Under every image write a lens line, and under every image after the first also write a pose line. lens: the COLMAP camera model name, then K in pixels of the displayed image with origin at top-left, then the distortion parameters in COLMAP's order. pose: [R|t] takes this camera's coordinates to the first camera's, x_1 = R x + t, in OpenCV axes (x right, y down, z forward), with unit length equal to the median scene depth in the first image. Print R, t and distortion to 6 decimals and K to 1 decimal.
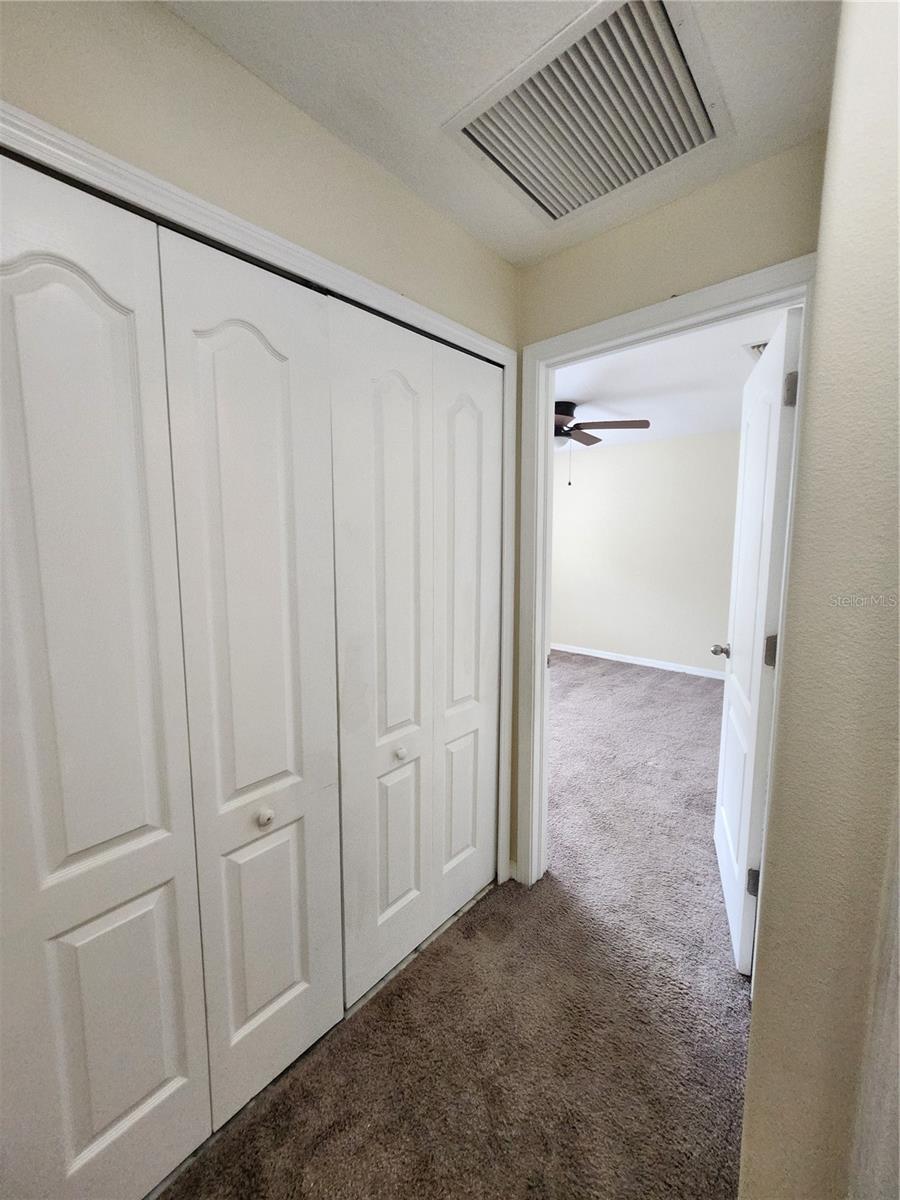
lens RADIAL K [[476.9, 0, 443.8], [0, 476.9, 594.1], [0, 0, 1]] dist [-0.002262, 0.002525]
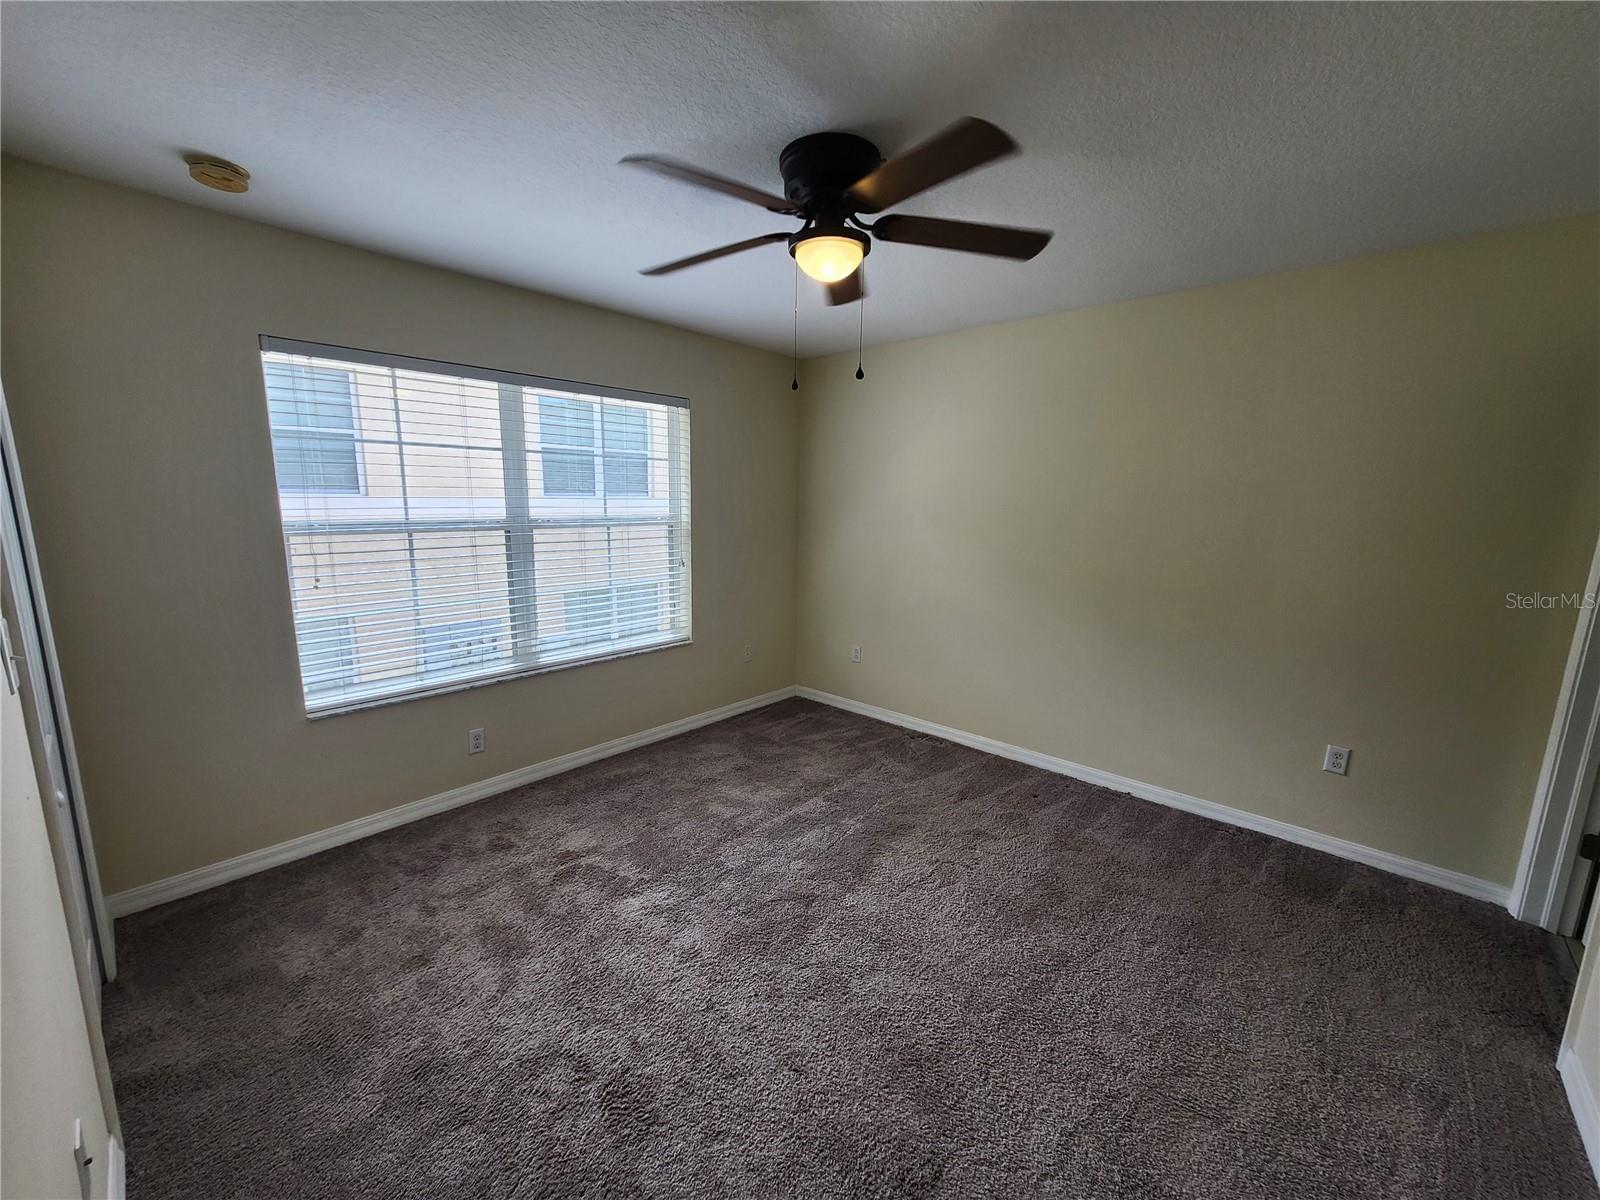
lens RADIAL K [[635.9, 0, 799.5], [0, 635.9, 603.2], [0, 0, 1]] dist [-0.002262, 0.002525]
pose [[0.999881, 0.013554, 0.007346, 0.190675], [-0.013884, 0.998807, 0.046826, -0.064111], [-0.006702, -0.046923, 0.998876, 0.431389]]
